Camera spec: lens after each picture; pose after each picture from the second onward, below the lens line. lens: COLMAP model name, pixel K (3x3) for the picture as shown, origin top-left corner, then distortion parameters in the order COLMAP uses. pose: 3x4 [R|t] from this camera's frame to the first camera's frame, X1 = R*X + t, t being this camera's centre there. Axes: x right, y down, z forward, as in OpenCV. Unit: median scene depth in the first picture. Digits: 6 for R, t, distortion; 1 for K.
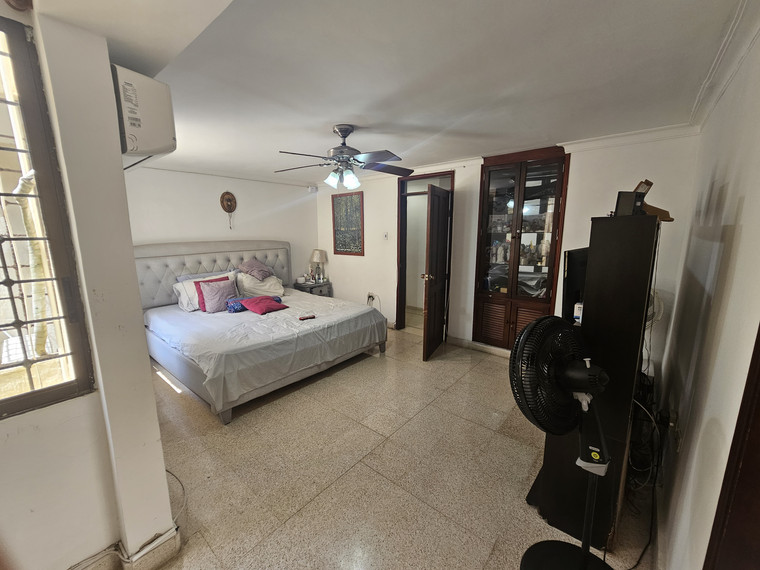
lens RADIAL K [[310.6, 0, 379.9], [0, 310.6, 285.1], [0, 0, 1]] dist [0.000017, -0.000443]
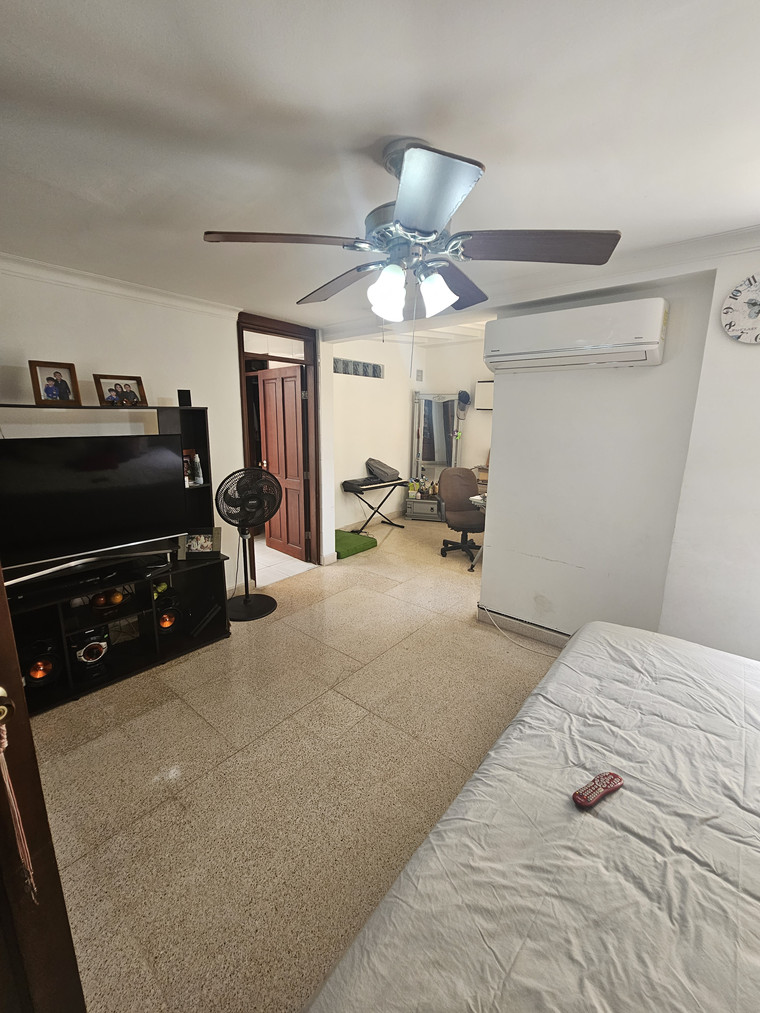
lens RADIAL K [[413.9, 0, 376.3], [0, 413.9, 509.3], [0, 0, 1]] dist [0.000017, -0.000443]
pose [[-0.999894, -0.013038, 0.006547, -0.075393], [-0.009445, 0.920520, 0.390580, -0.273260], [-0.011119, 0.390477, -0.920546, 1.511771]]
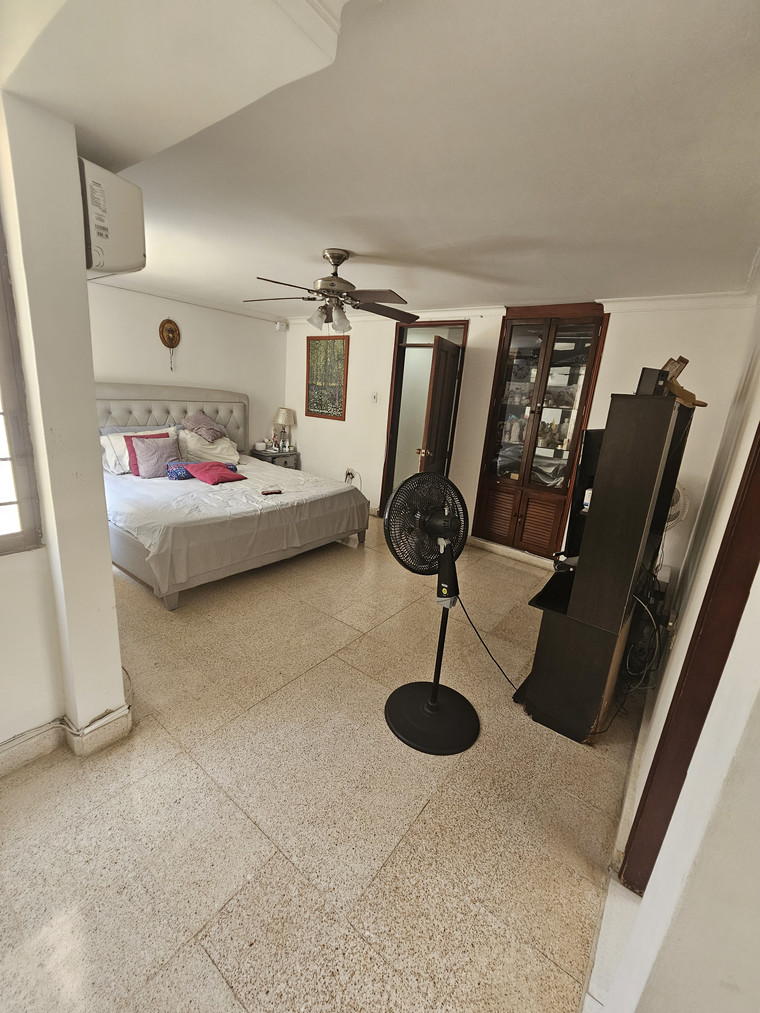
lens RADIAL K [[413.9, 0, 382.6], [0, 413.9, 501.2], [0, 0, 1]] dist [0.000017, -0.000443]
pose [[0.995334, 0.067717, 0.068735, -0.026337], [-0.073362, 0.993826, 0.083230, 0.022441], [-0.062675, -0.087884, 0.994157, -0.098788]]
